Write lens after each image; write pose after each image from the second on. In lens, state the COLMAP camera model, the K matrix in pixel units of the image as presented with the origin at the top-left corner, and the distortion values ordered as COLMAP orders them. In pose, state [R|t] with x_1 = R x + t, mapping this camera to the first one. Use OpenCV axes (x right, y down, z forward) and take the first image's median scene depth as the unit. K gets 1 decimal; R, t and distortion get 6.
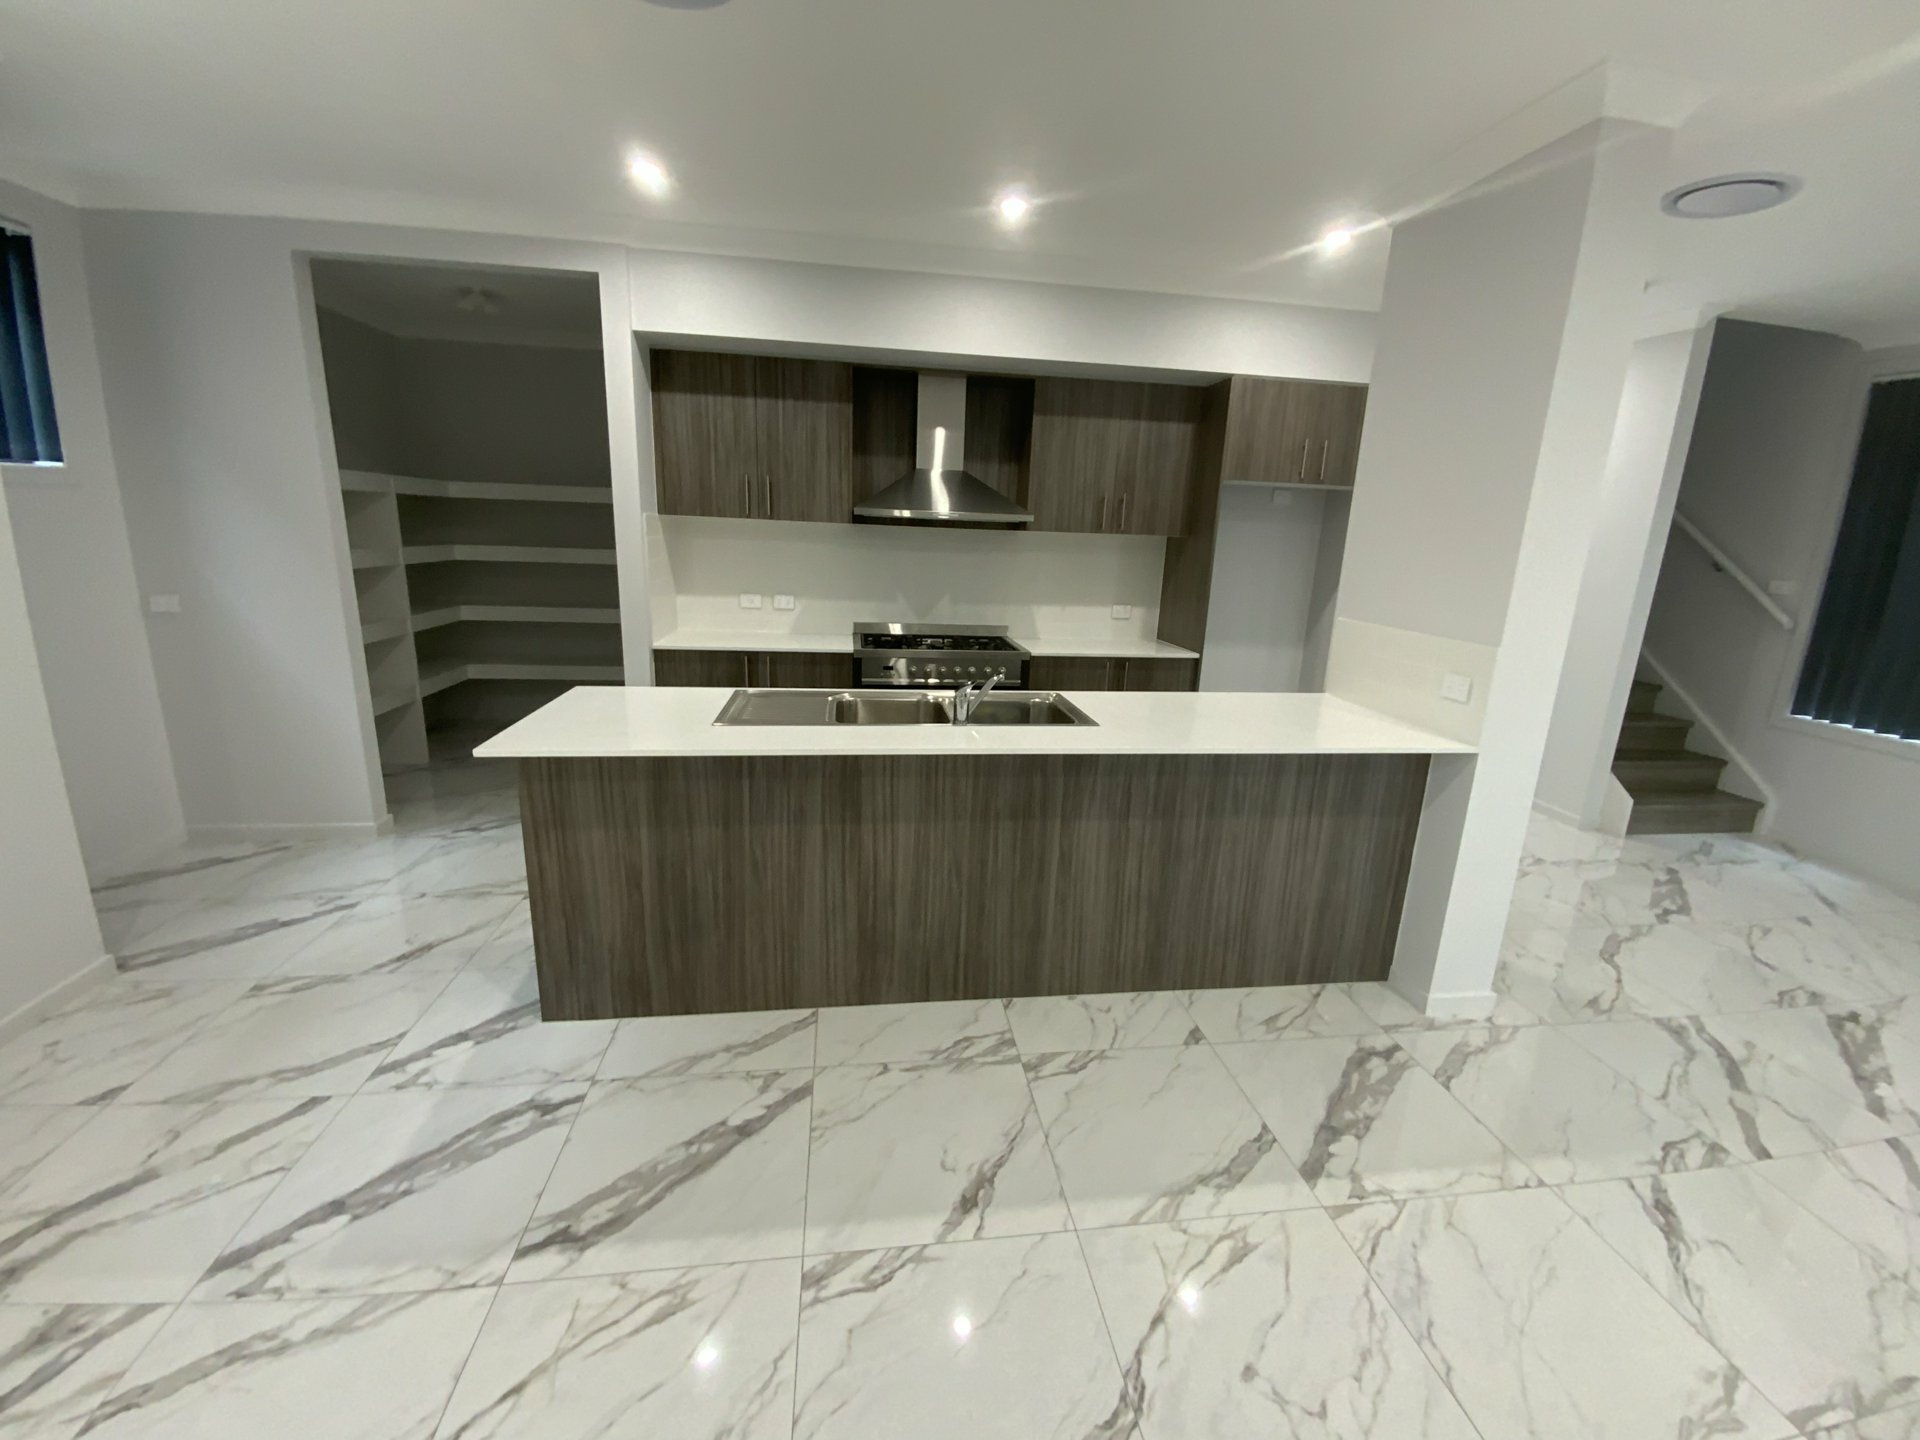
lens RADIAL K [[772.3, 0, 960.0], [0, 772.3, 720.0], [0, 0, 1]] dist [0.025661, -0.022567]
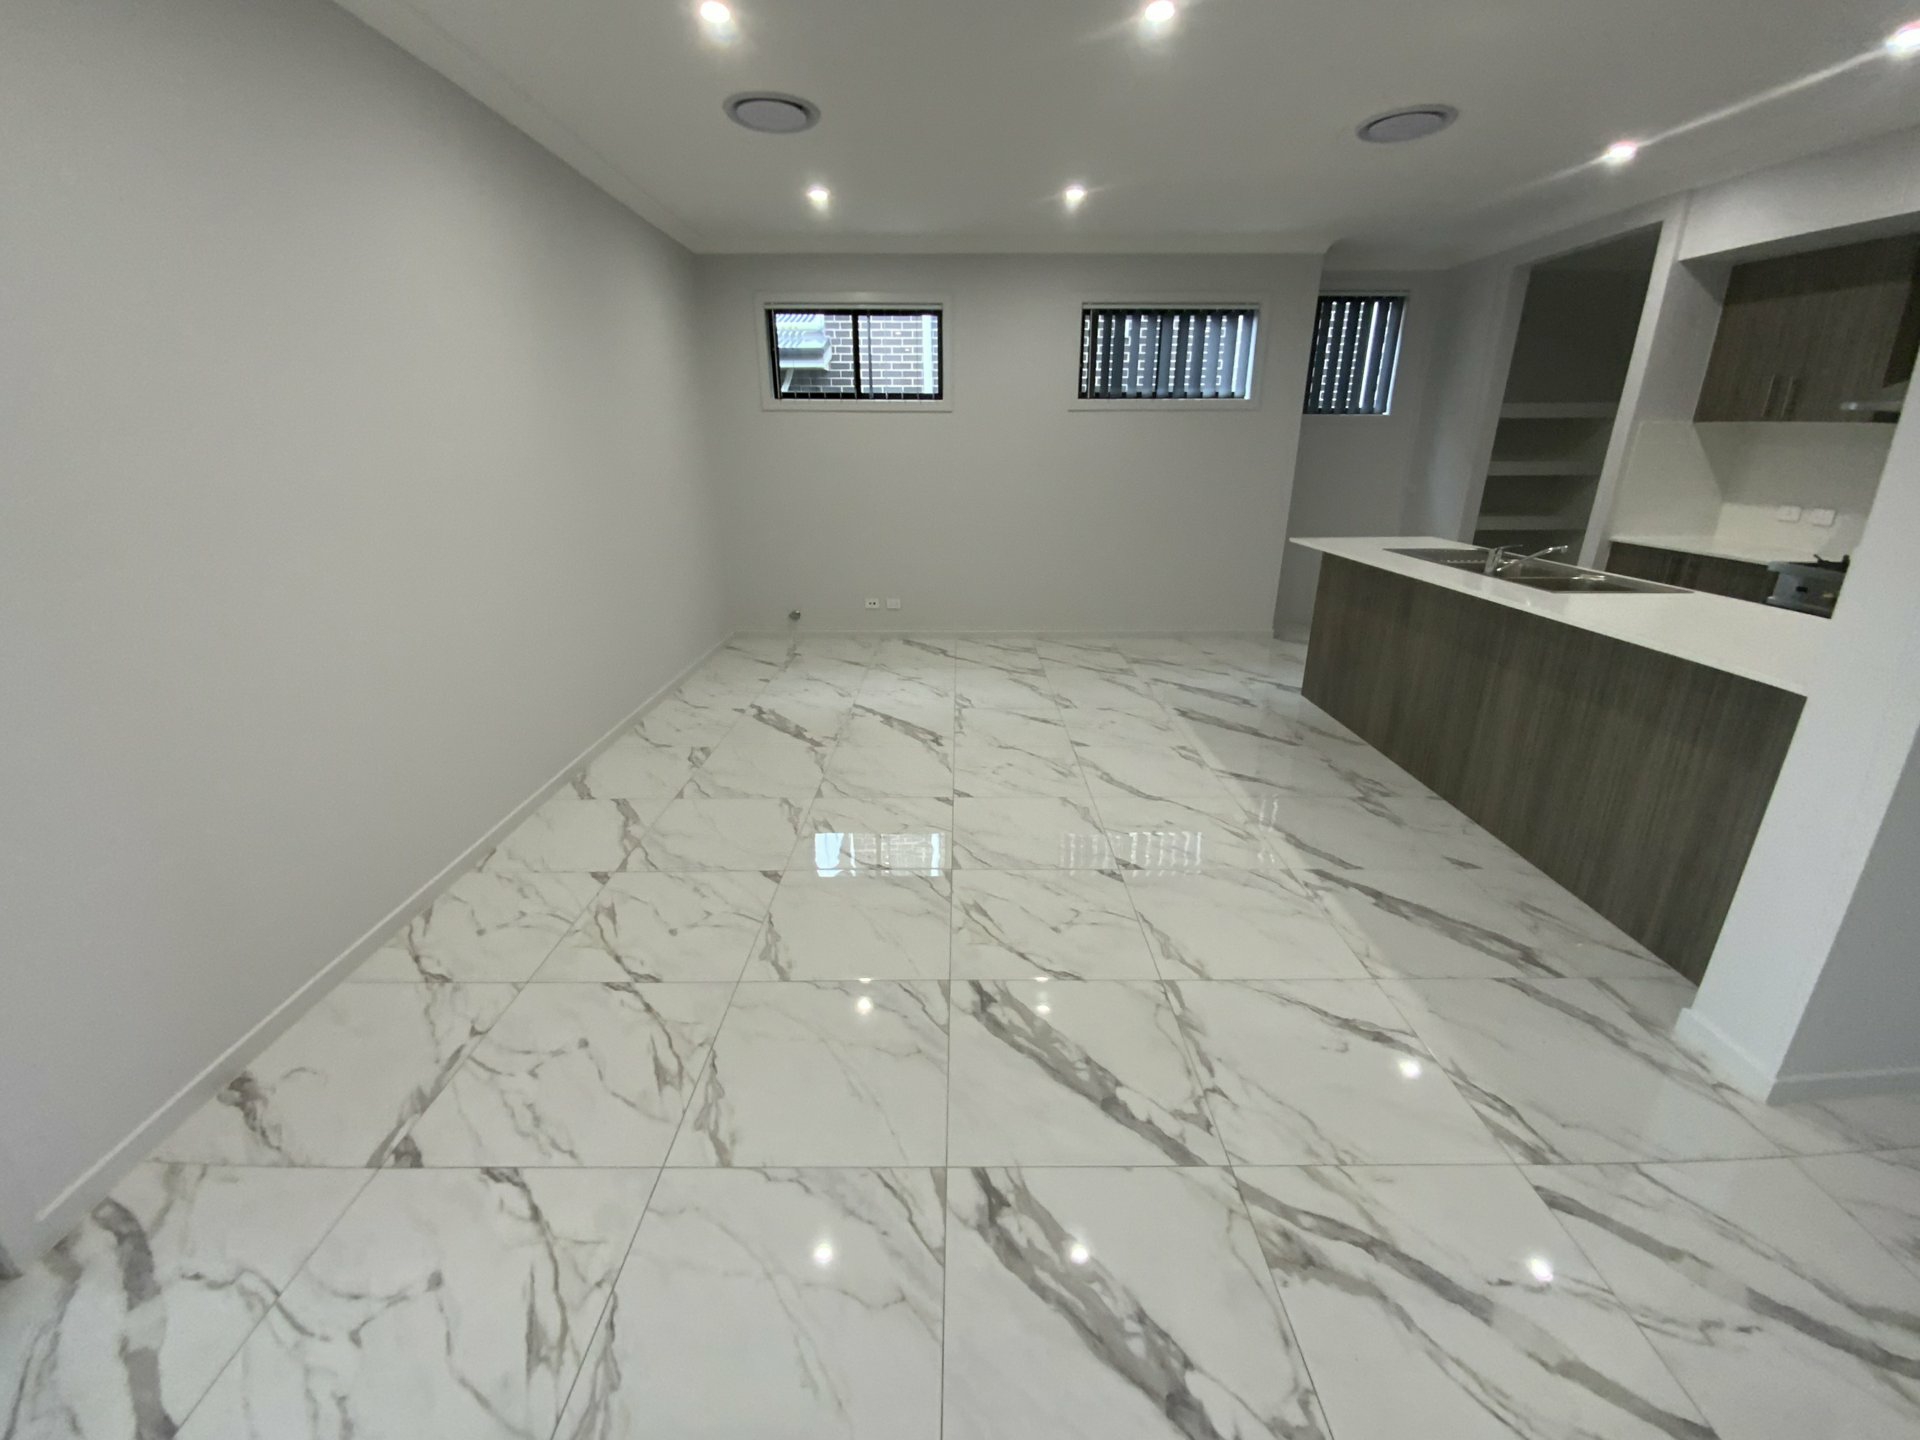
lens RADIAL K [[772.3, 0, 960.0], [0, 772.3, 720.0], [0, 0, 1]] dist [0.025661, -0.022567]
pose [[-0.135640, 0.298871, -0.944605, 1.190977], [-0.239819, 0.915159, 0.323991, 0.016203], [0.961295, 0.270480, -0.052457, 0.242897]]
